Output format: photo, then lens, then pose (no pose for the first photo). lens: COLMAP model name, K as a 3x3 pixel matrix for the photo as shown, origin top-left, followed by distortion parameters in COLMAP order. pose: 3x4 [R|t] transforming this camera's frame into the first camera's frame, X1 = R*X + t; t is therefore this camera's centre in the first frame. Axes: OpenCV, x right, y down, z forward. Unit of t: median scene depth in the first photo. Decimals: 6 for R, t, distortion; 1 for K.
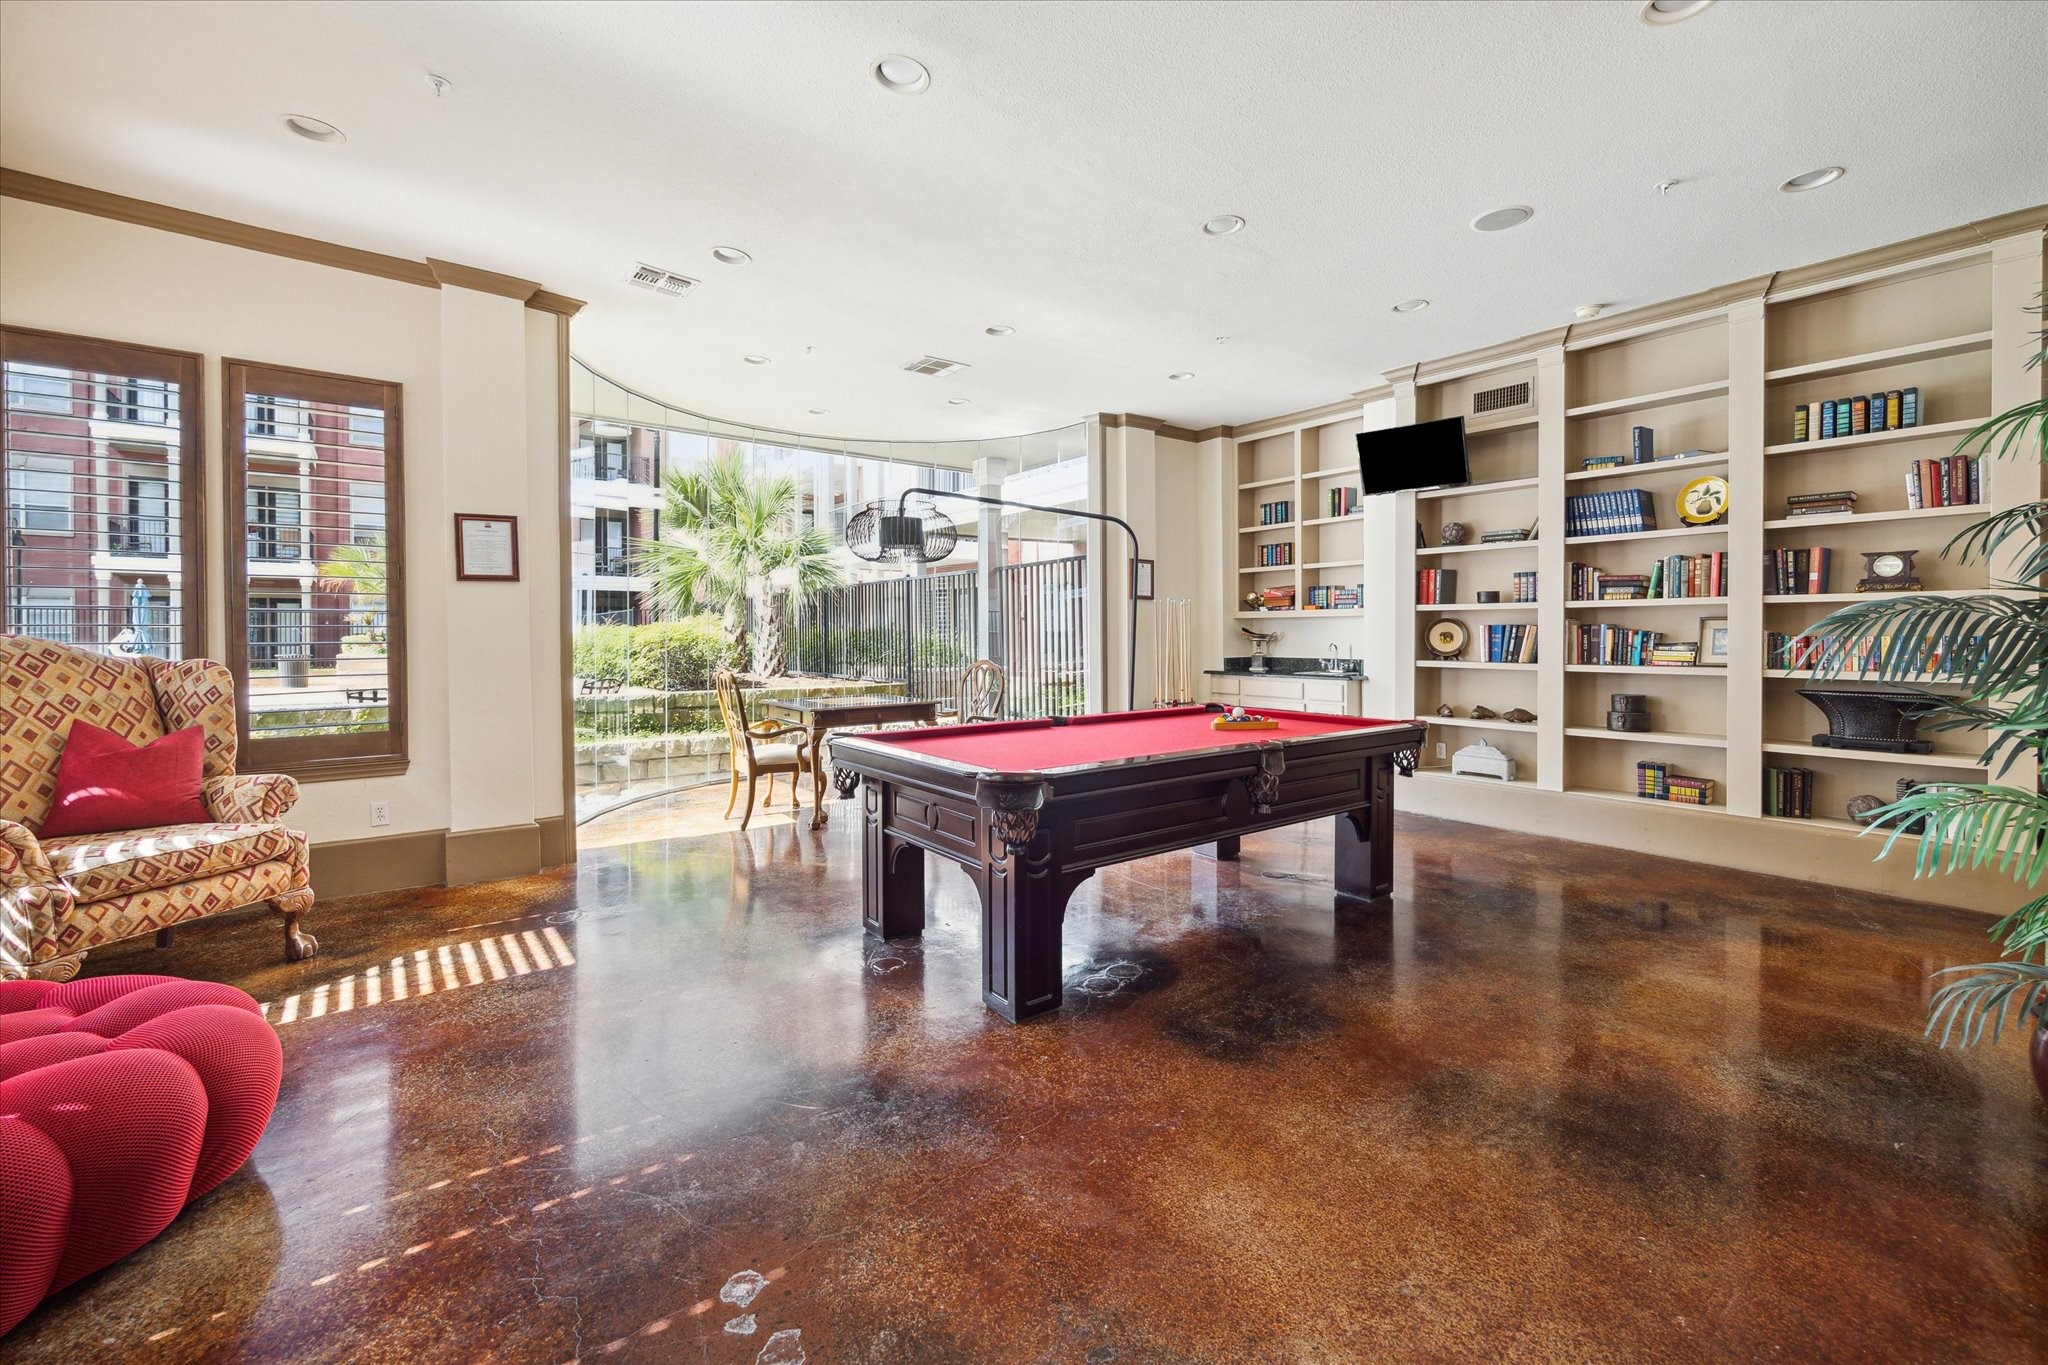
lens RADIAL K [[859.3, 0, 1026.5], [0, 859.3, 640.8], [0, 0, 1]] dist [0.000301, 0.000102]
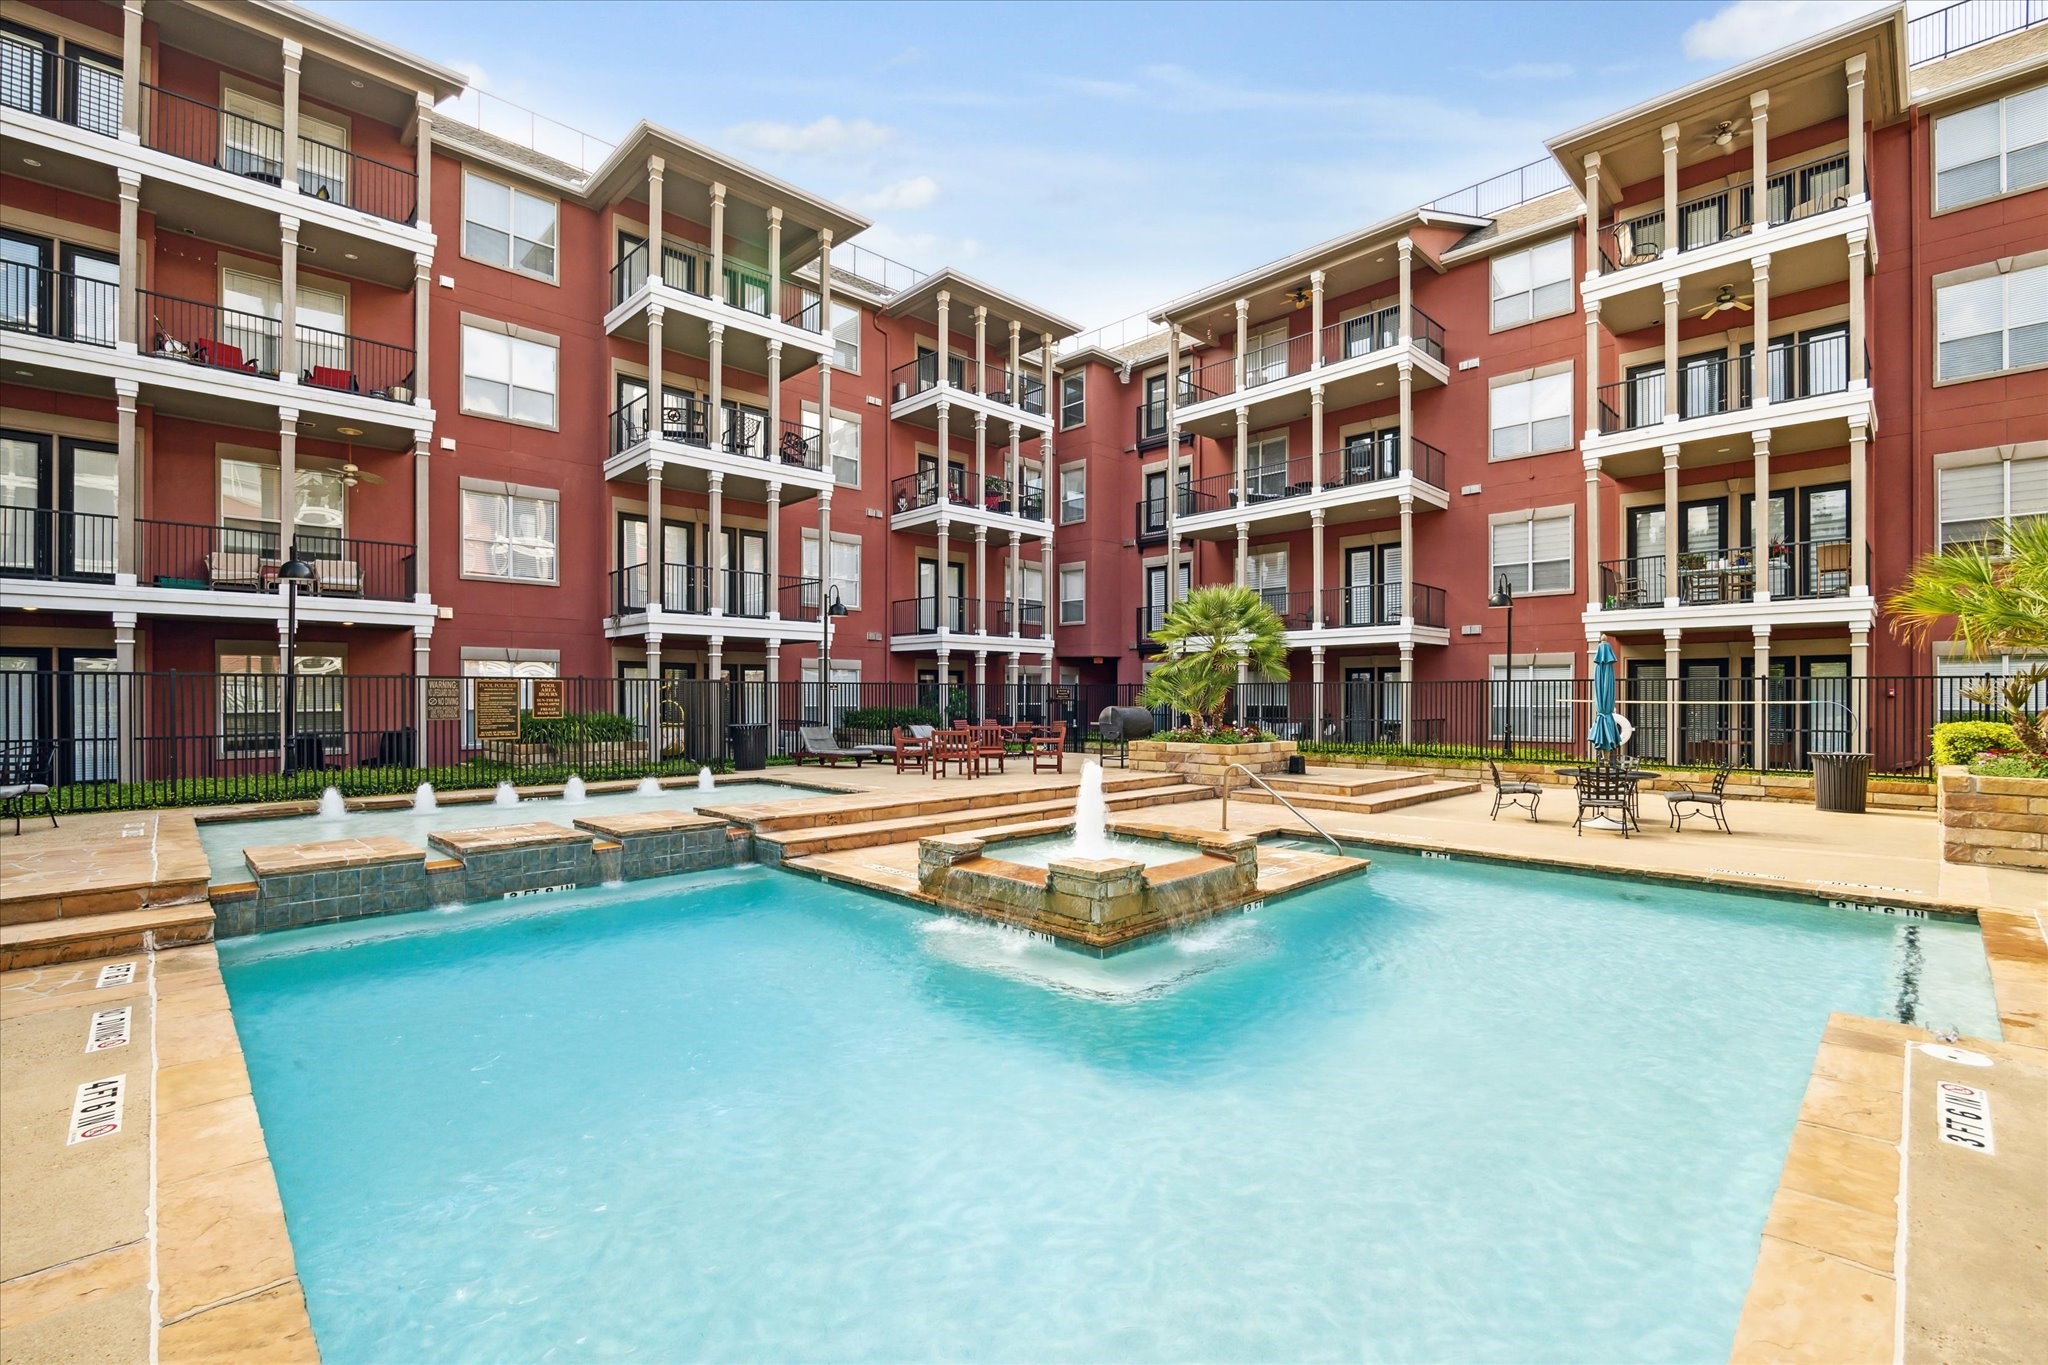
lens RADIAL K [[908.2, 0, 1024.0], [0, 908.2, 682.5], [0, 0, 1]] dist [-0.001153, -0.000202]
pose [[0.116012, -0.004827, -0.993236, -0.291845], [-0.005747, 0.999968, -0.005531, -0.024285], [0.993231, 0.006350, 0.115981, 0.364833]]
